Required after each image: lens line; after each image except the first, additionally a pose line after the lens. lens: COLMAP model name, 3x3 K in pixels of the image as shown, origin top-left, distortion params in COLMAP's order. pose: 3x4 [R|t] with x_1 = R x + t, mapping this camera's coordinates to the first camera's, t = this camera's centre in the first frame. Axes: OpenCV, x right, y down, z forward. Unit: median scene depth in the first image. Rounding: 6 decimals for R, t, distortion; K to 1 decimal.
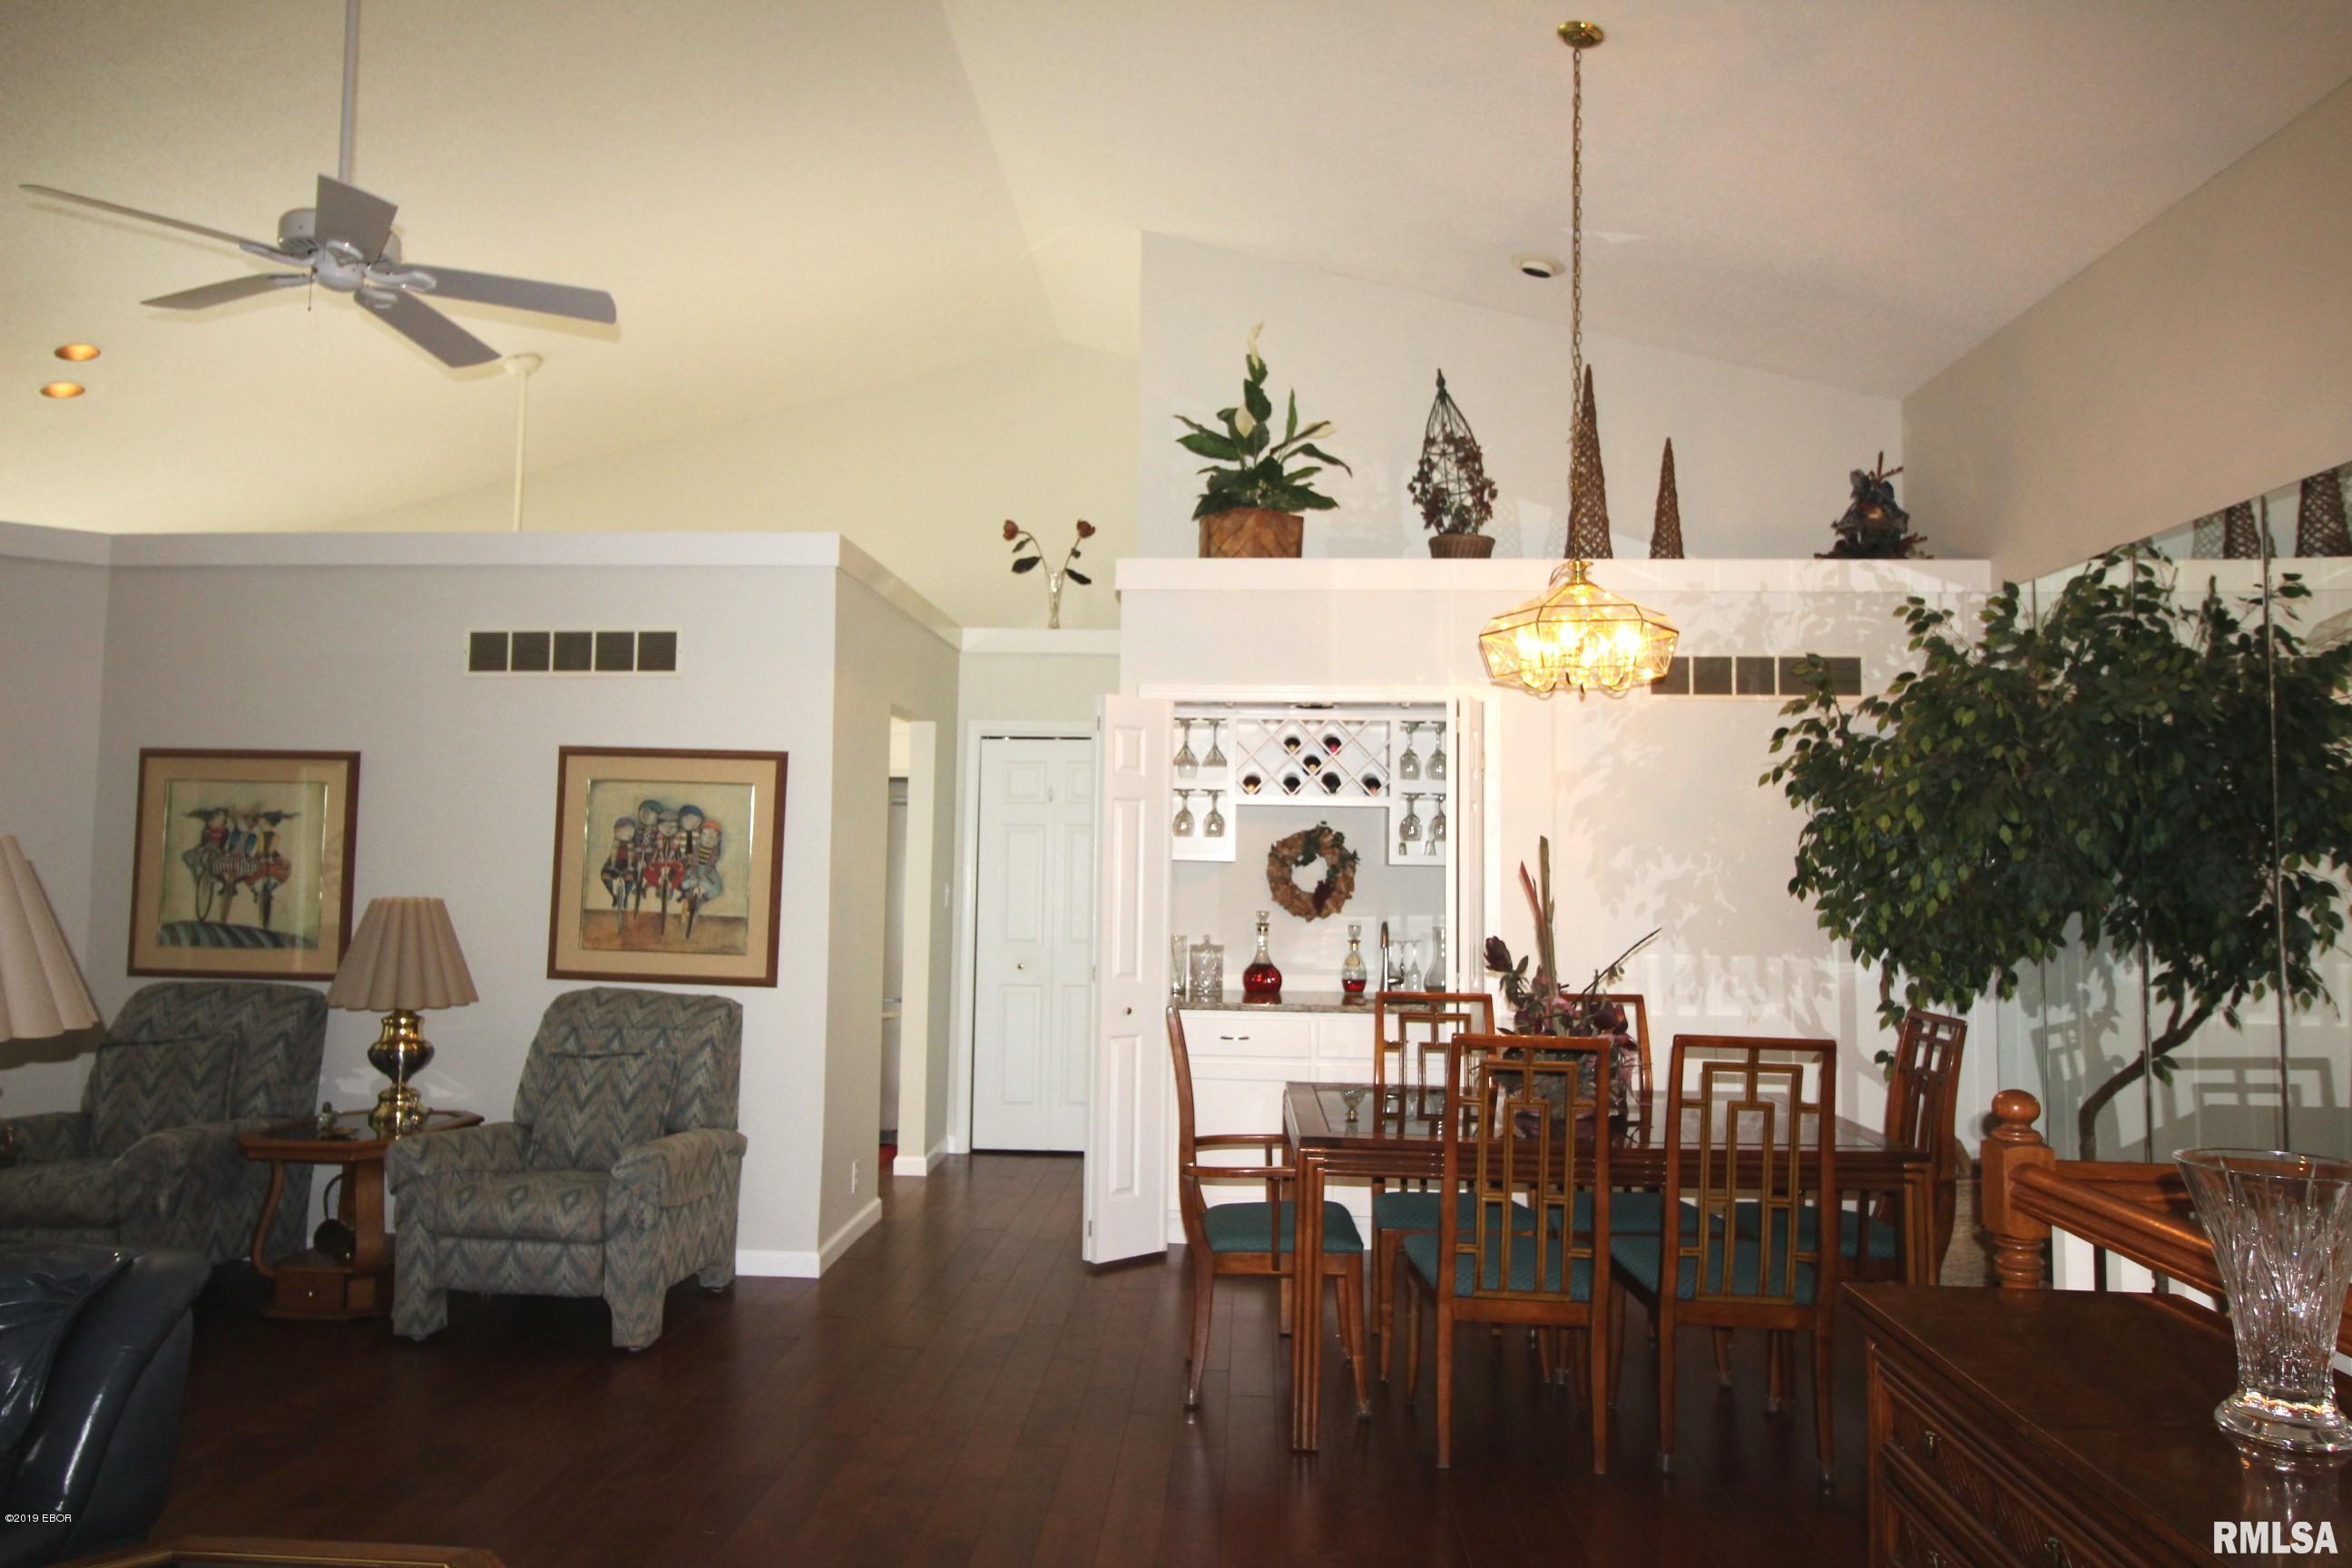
lens RADIAL K [[1542.9, 0, 1166.8], [0, 1542.9, 768.6], [0, 0, 1]] dist [-0.001452, -0.003751]
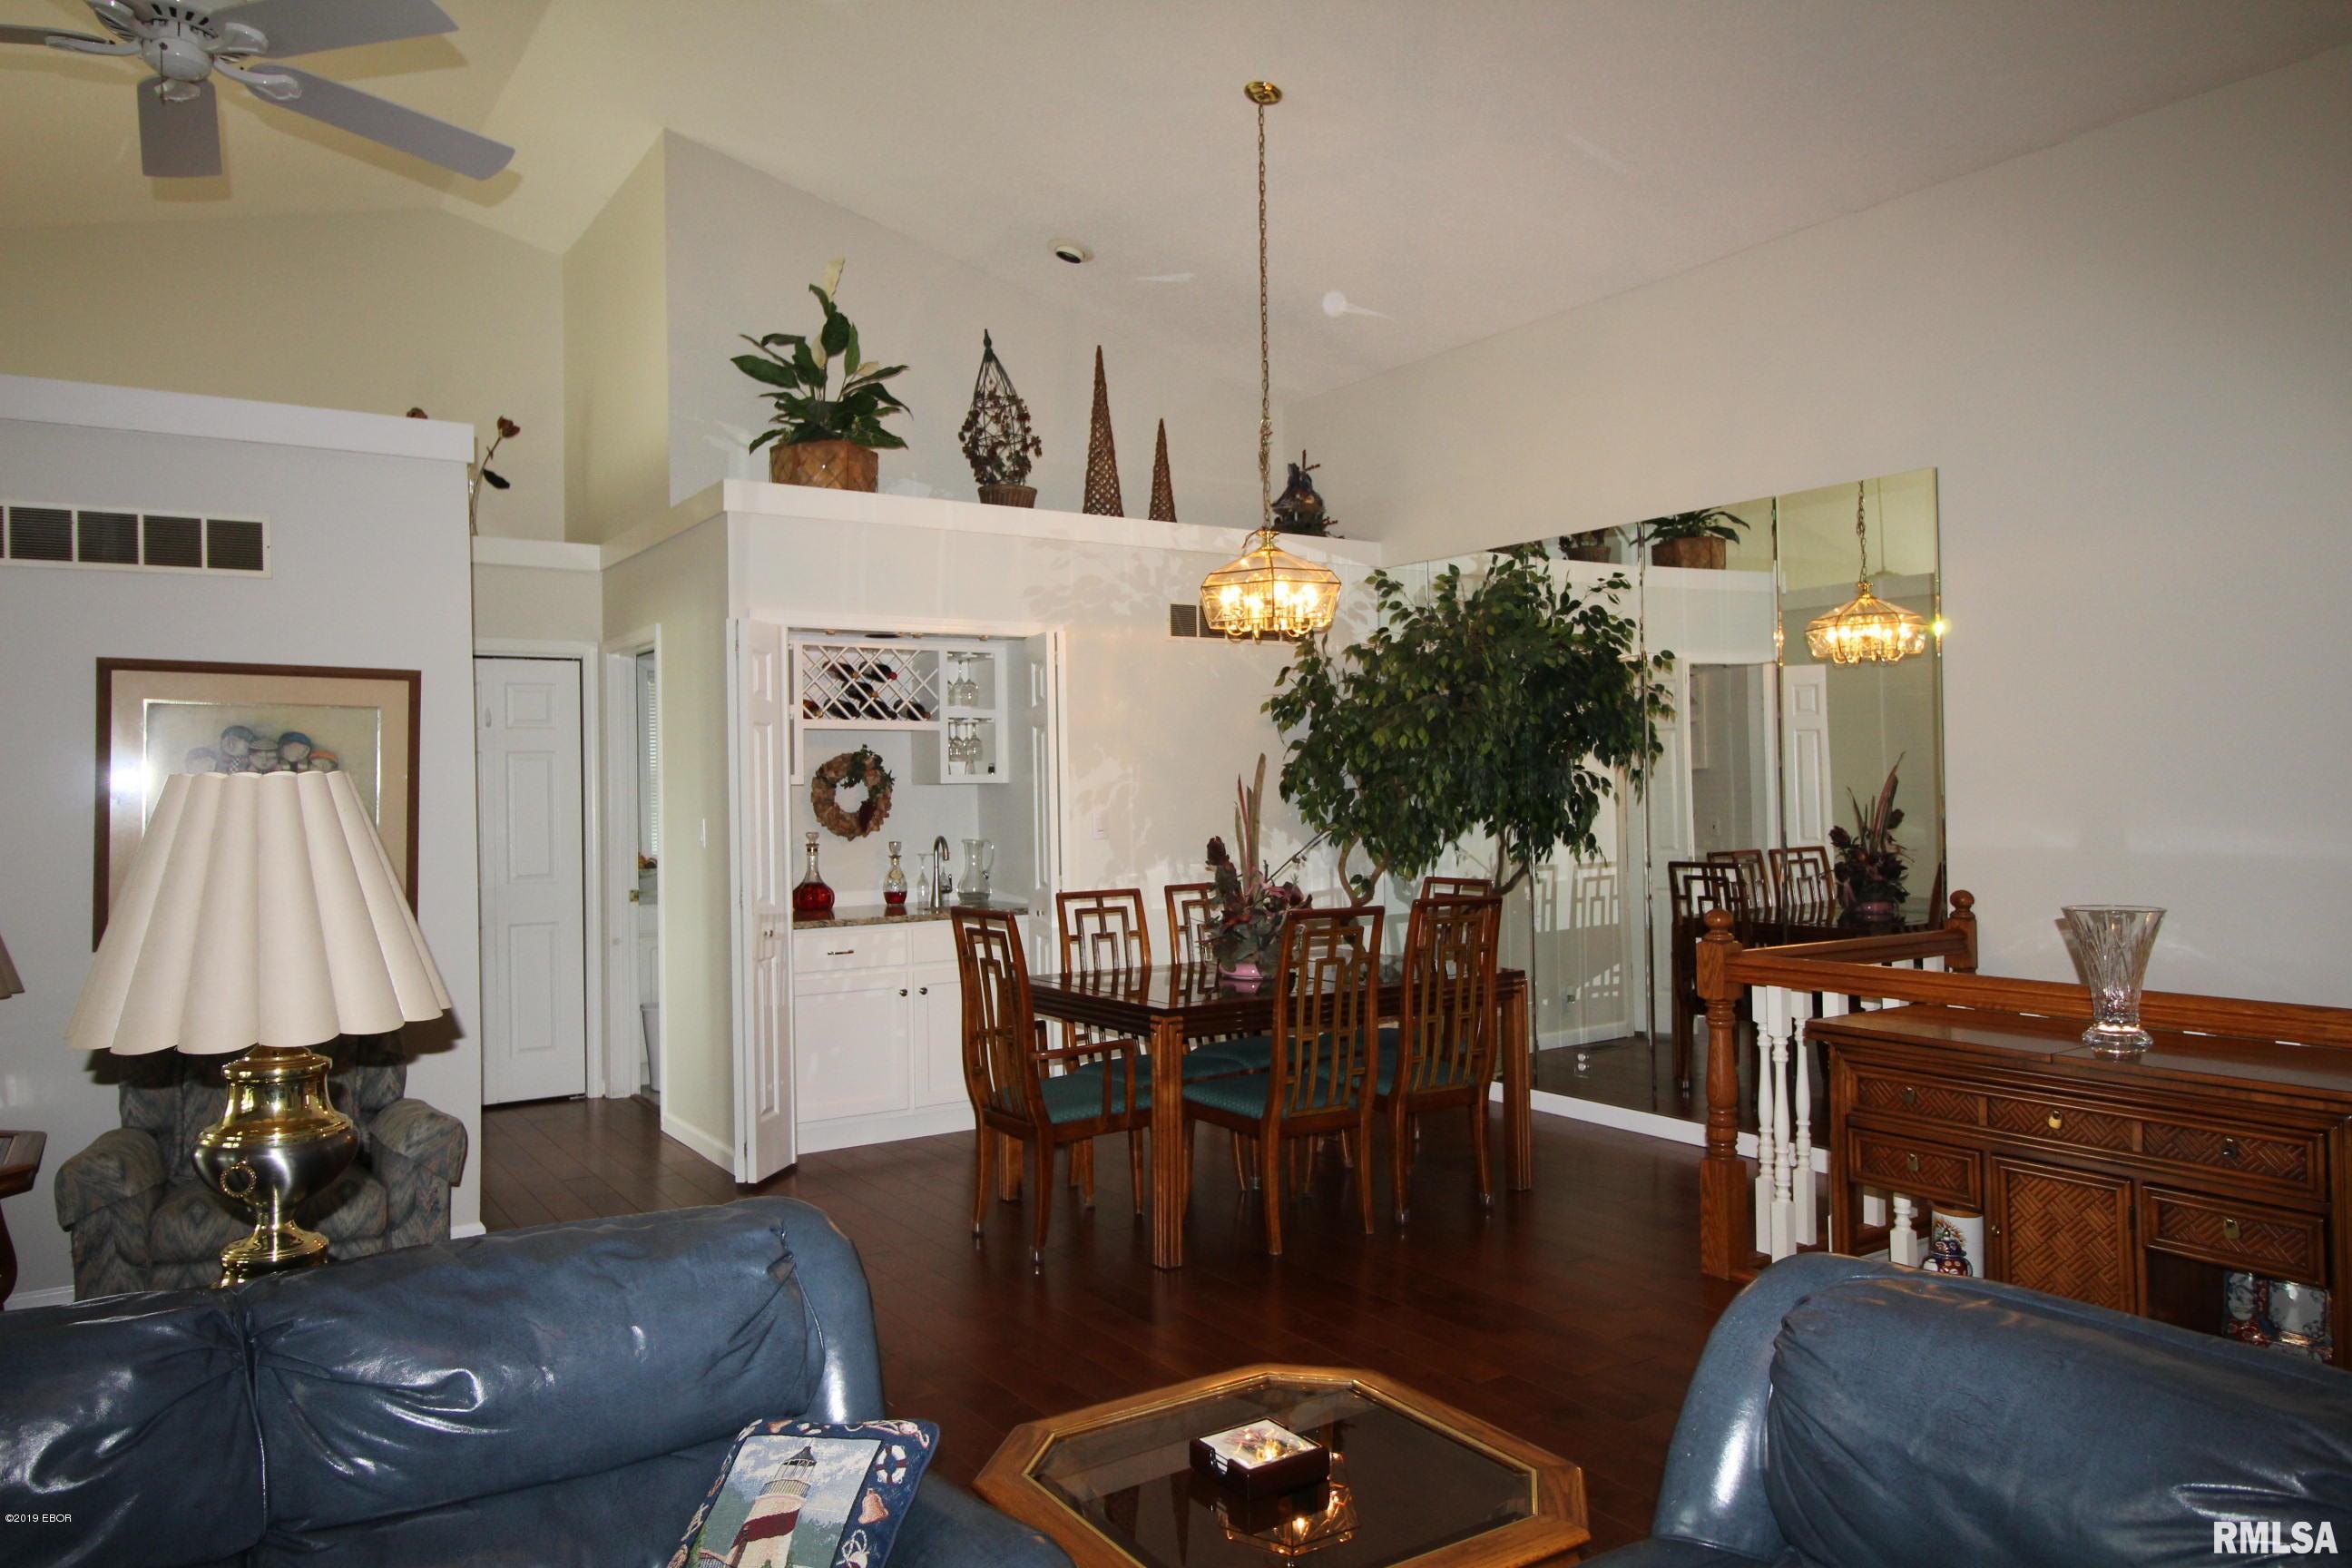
lens RADIAL K [[1542.9, 0, 1165.8], [0, 1542.9, 765.9], [0, 0, 1]] dist [-0.001452, -0.003751]
pose [[0.803457, -0.017758, 0.595098, -0.422675], [-0.011144, 0.998931, 0.044853, -0.000860], [-0.595258, -0.042669, 0.802401, 0.039629]]
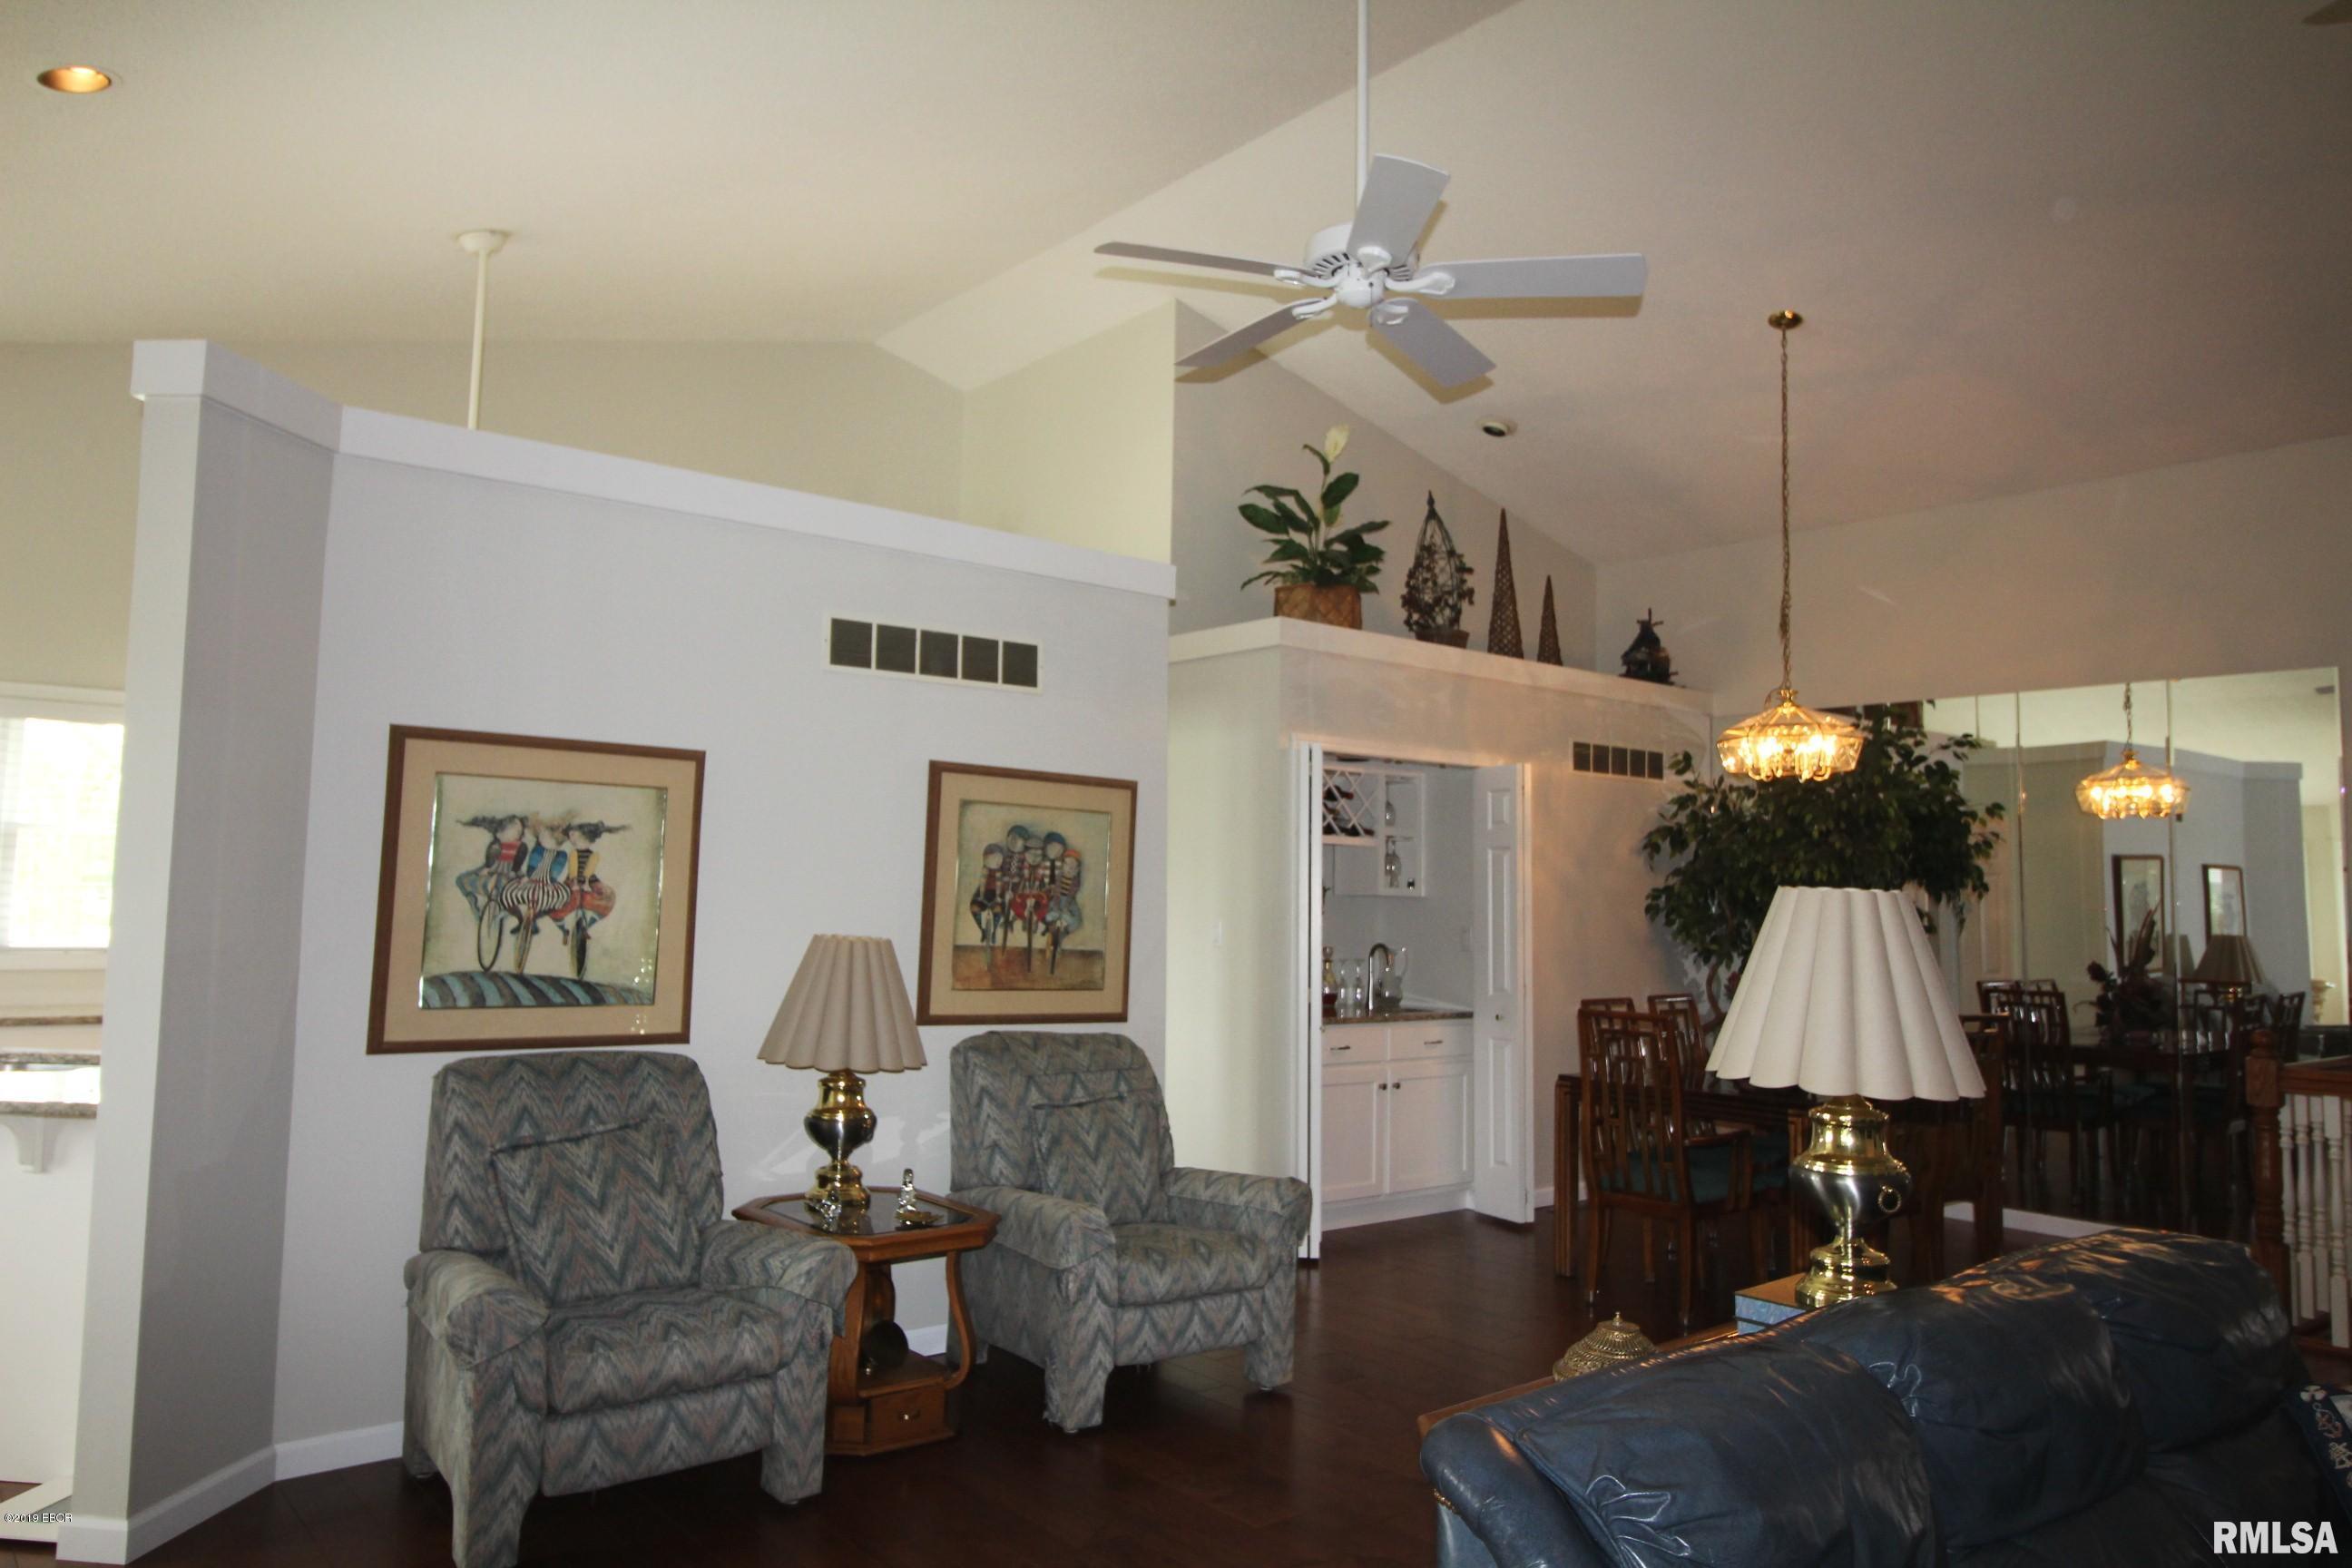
lens RADIAL K [[1542.9, 0, 1174.4], [0, 1542.9, 764.5], [0, 0, 1]] dist [-0.001452, -0.003751]
pose [[0.742173, 0.060640, 0.667459, -0.874937], [-0.054574, 0.998059, -0.029992, 0.006494], [-0.667982, -0.014166, 0.744042, 0.249135]]
